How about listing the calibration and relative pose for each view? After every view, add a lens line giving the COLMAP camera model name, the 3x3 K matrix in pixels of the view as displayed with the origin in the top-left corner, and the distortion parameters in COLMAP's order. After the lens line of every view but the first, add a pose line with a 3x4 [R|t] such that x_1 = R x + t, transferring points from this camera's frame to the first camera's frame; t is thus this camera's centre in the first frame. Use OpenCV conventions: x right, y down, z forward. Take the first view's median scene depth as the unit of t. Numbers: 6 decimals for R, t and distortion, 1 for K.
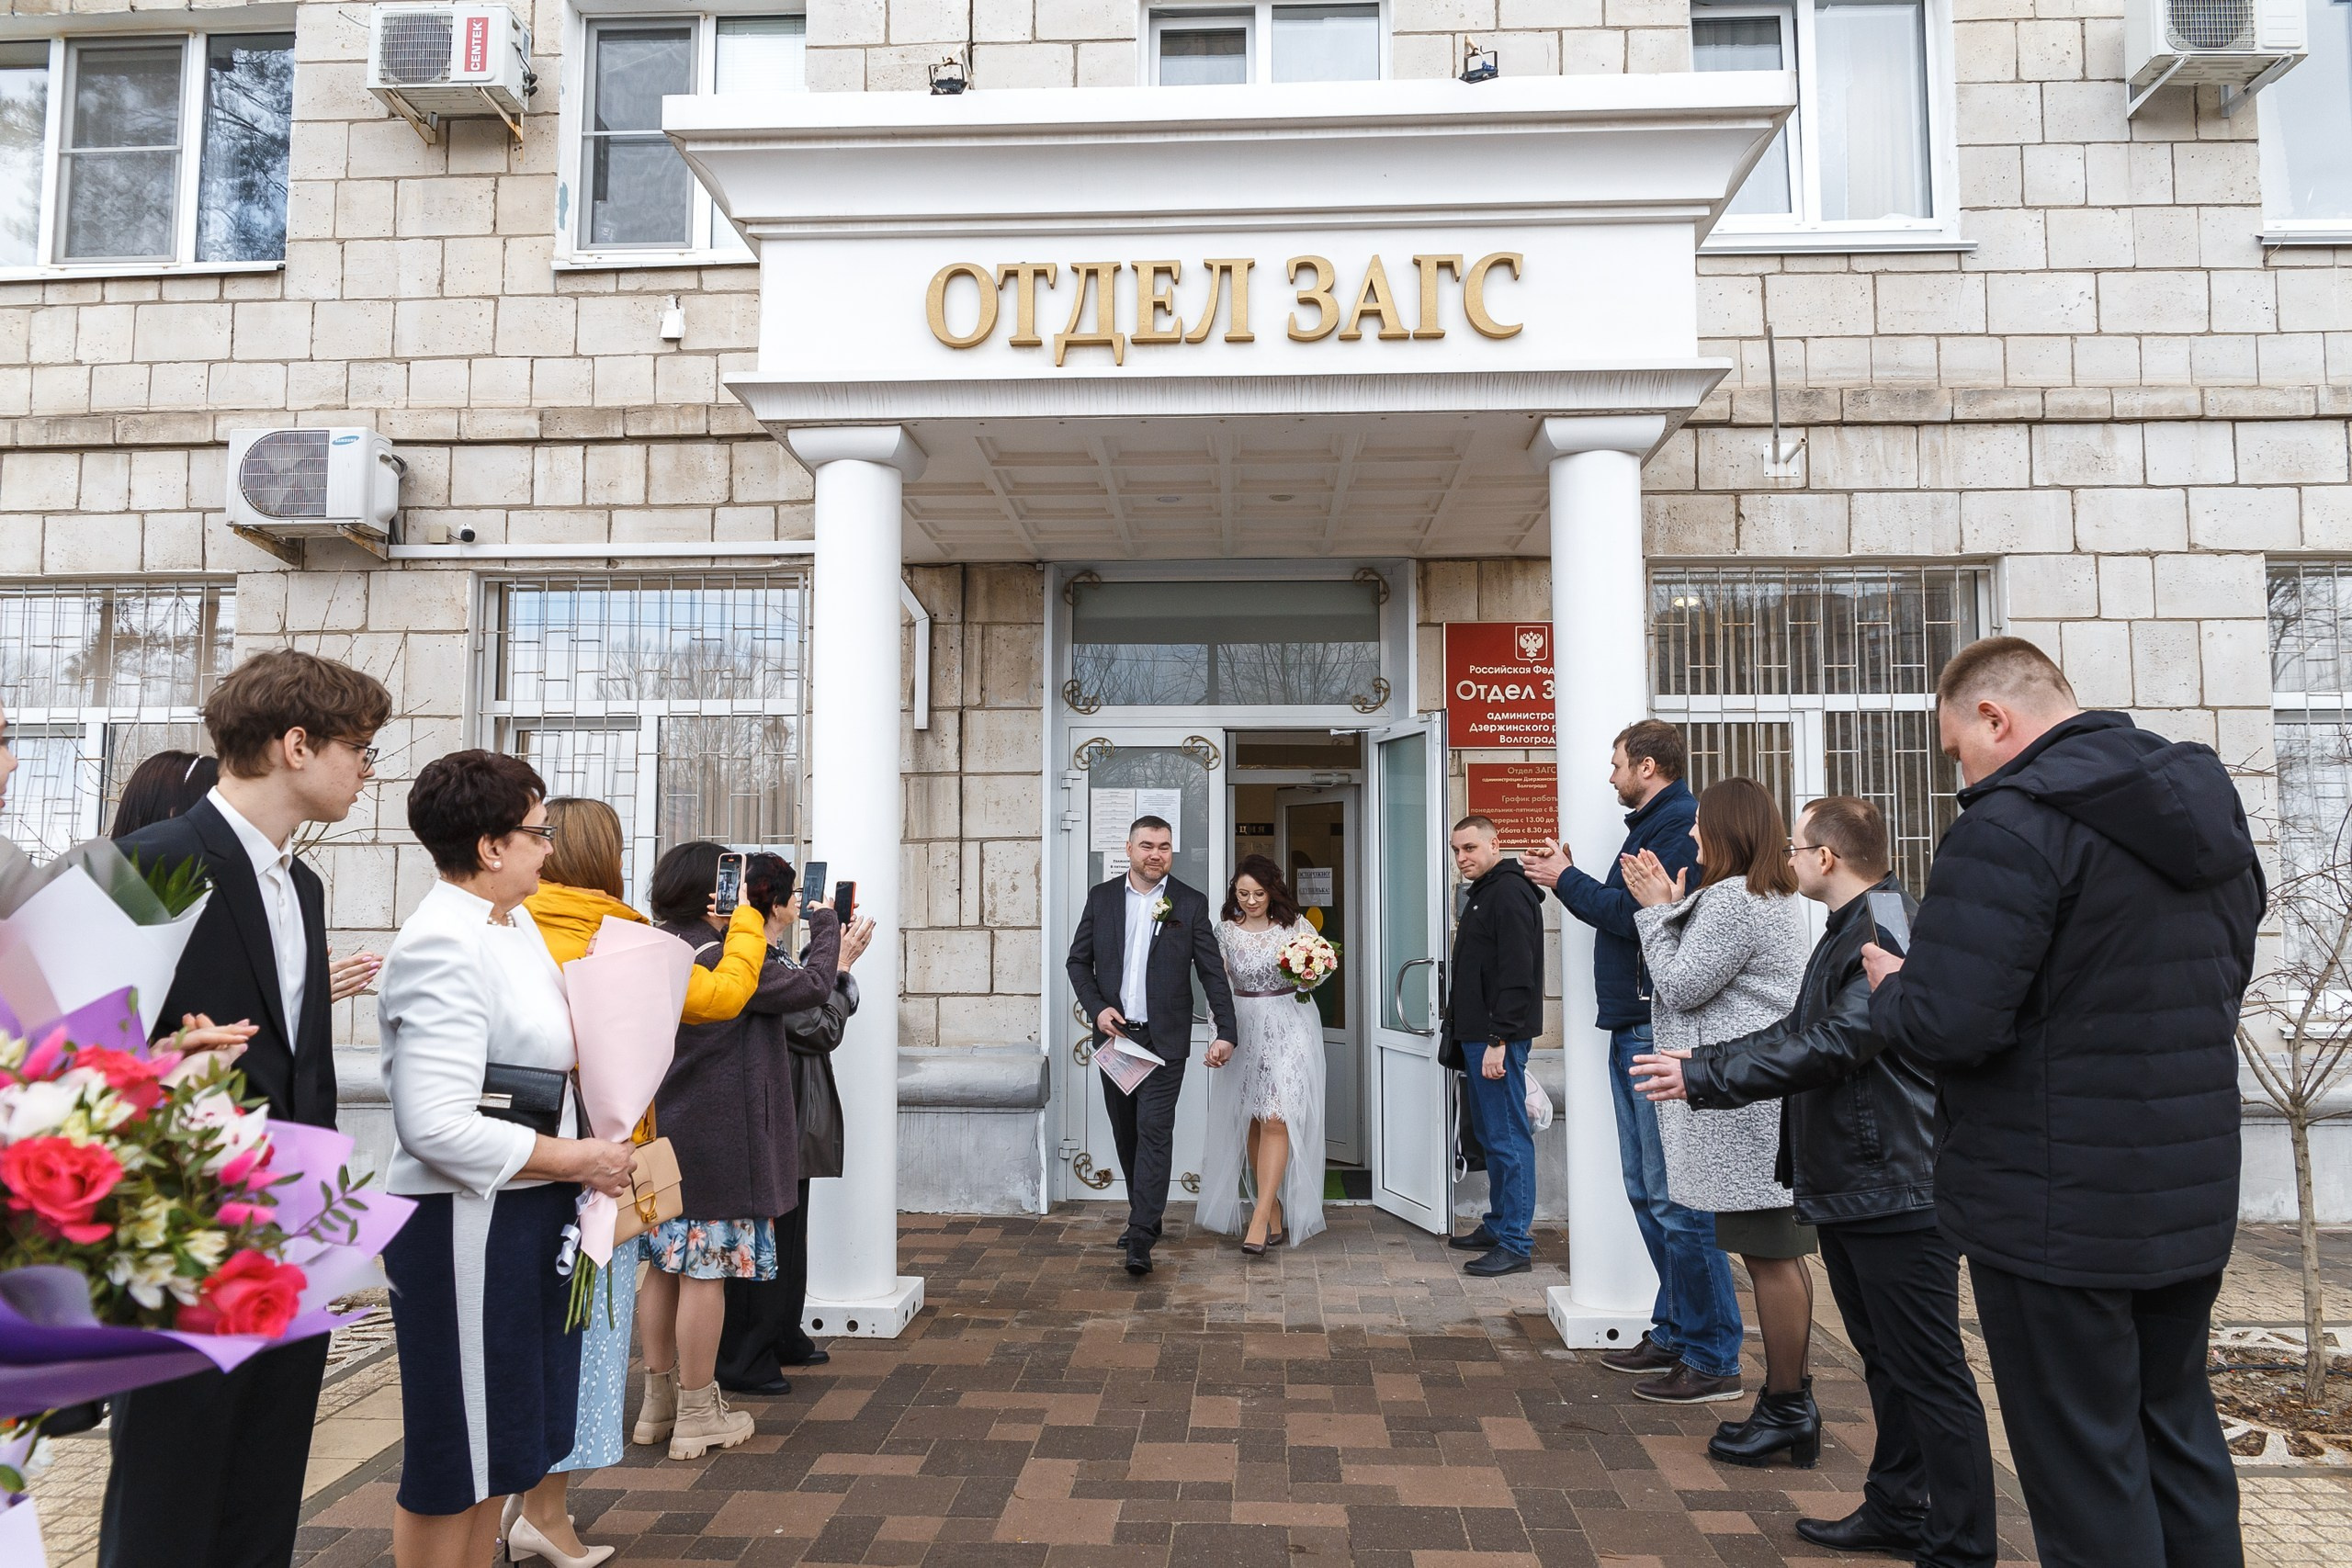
lens RADIAL K [[1613.7, 0, 1177.8], [0, 1613.7, 783.5], [0, 0, 1]] dist [0.001312, -0.002259]
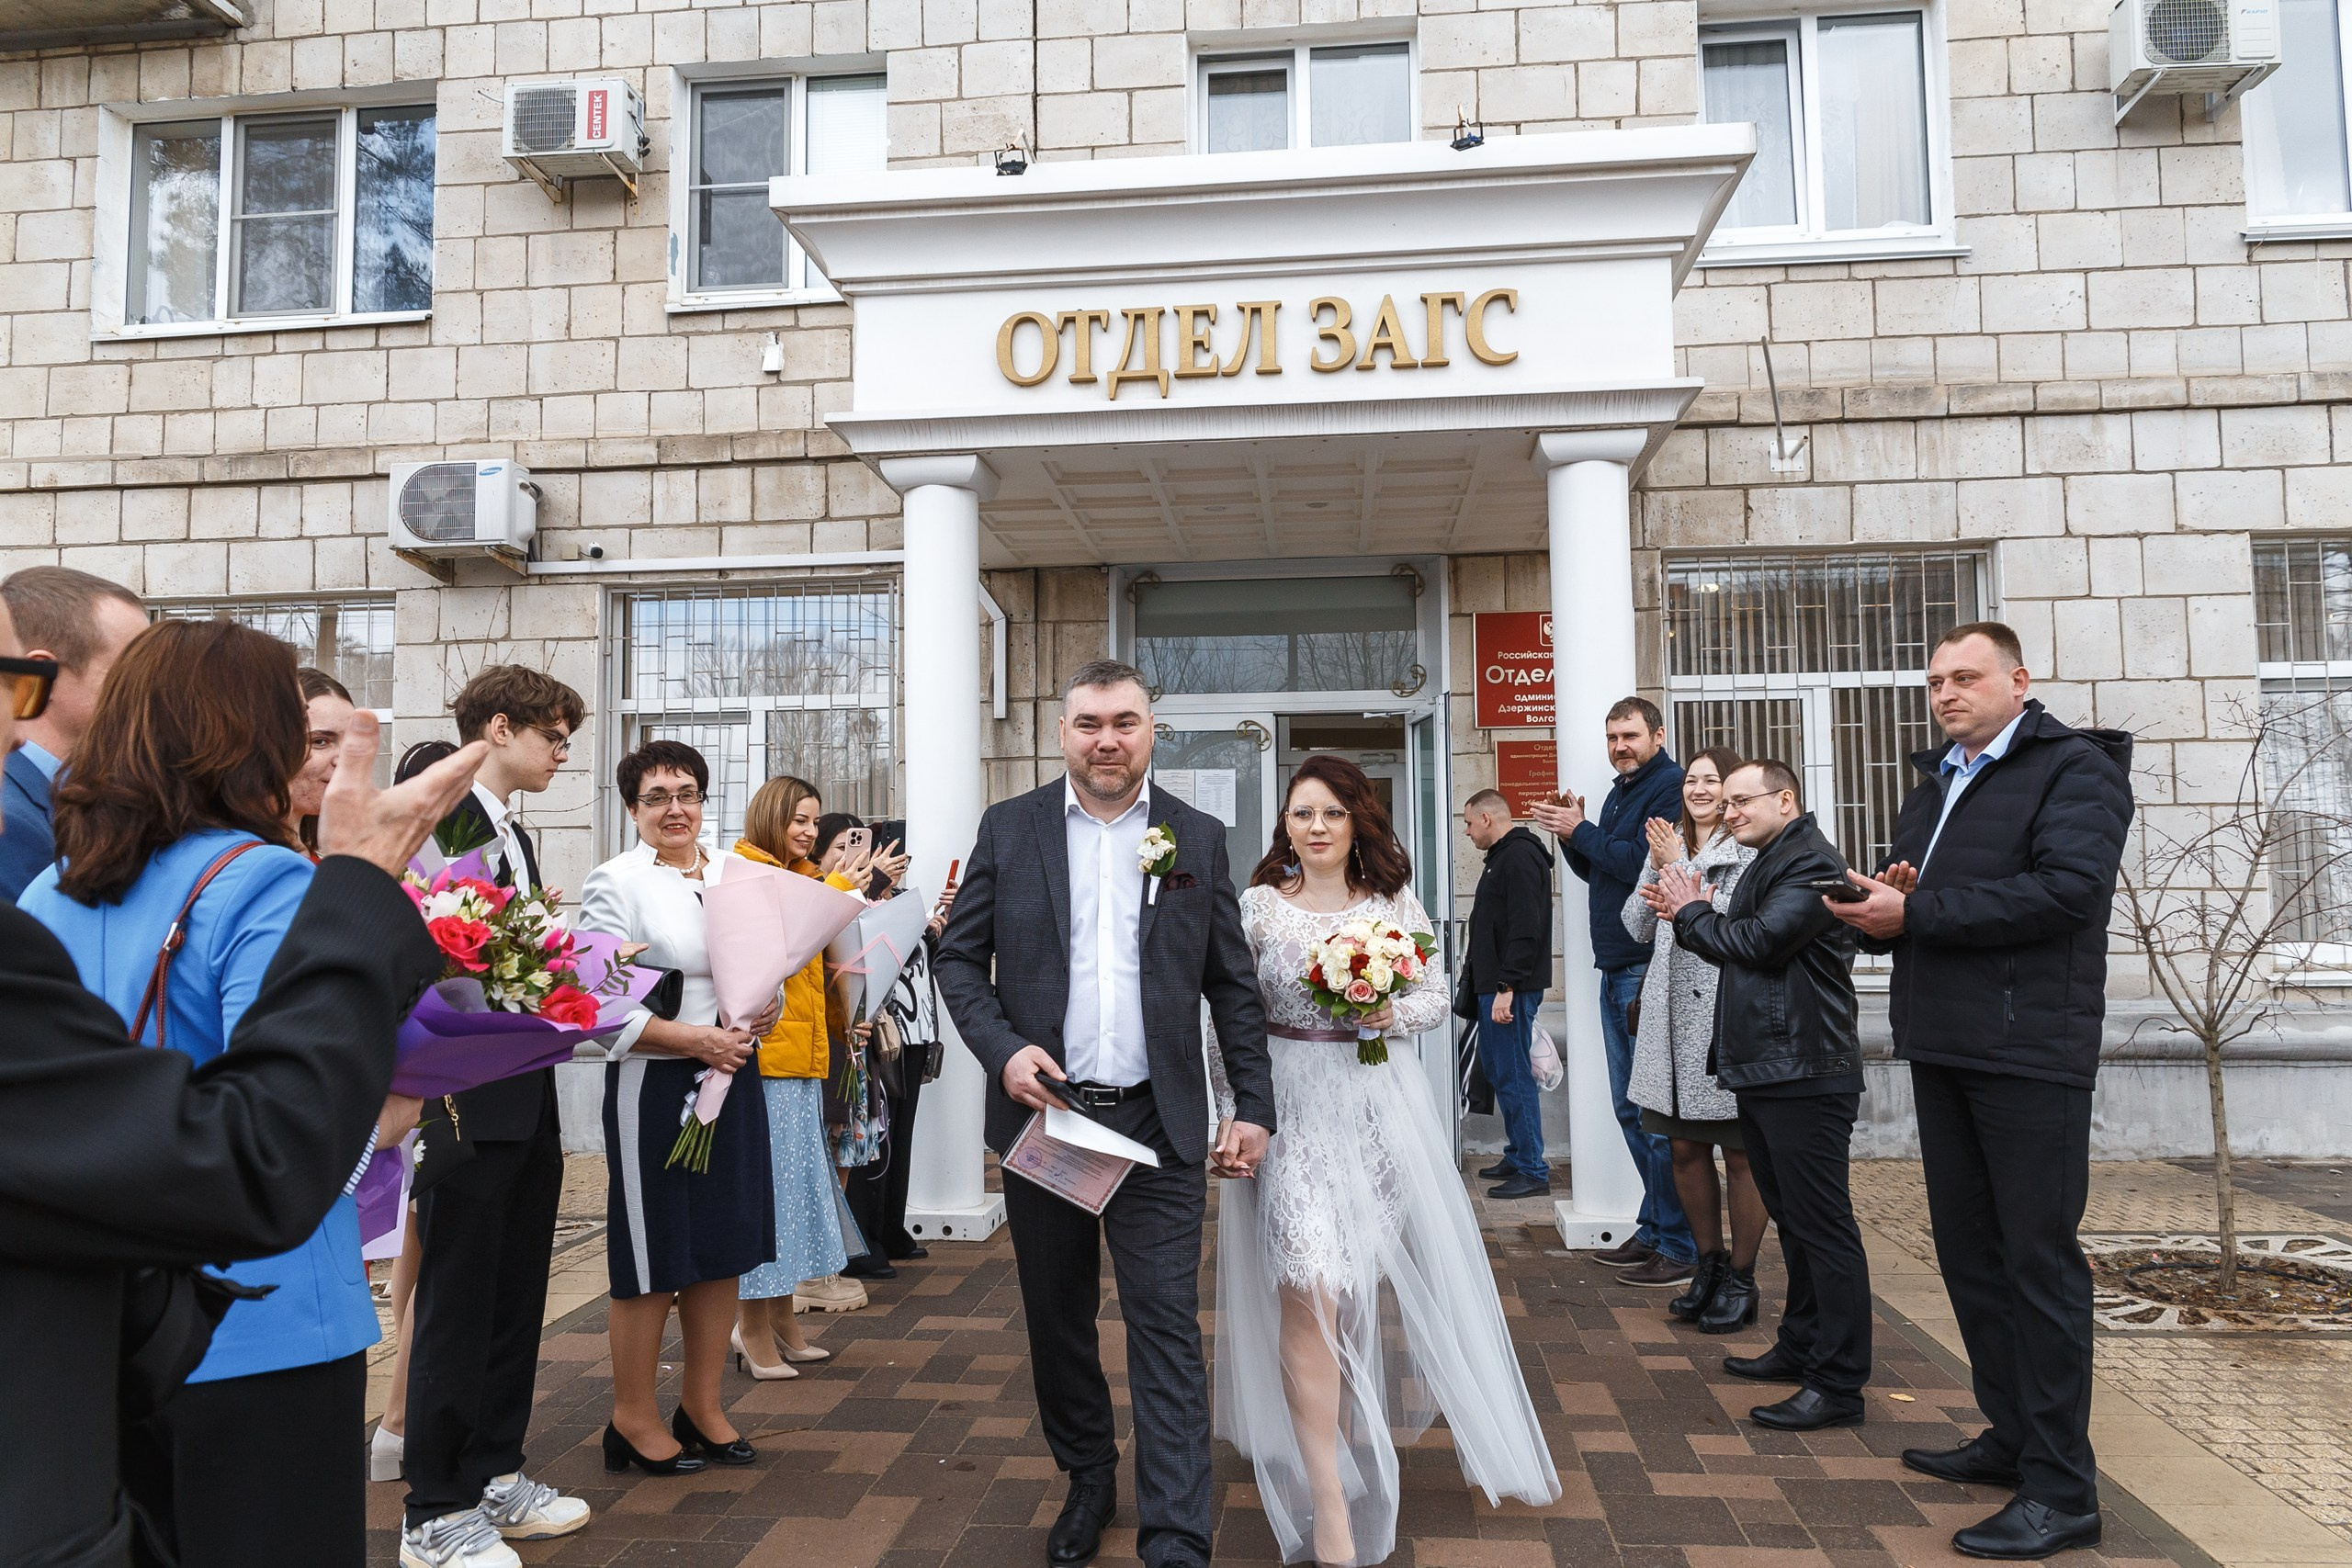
lens RADIAL K [[1613.7, 0, 1174.8], [0, 1613.7, 783.9], [0, 0, 1]] dist [0.001312, -0.002259]
pose [[0.998444, -0.014476, -0.053850, 0.020114], [0.014874, 0.999865, 0.007004, 0.005348], [0.053741, -0.007794, 0.998525, -0.102172]]
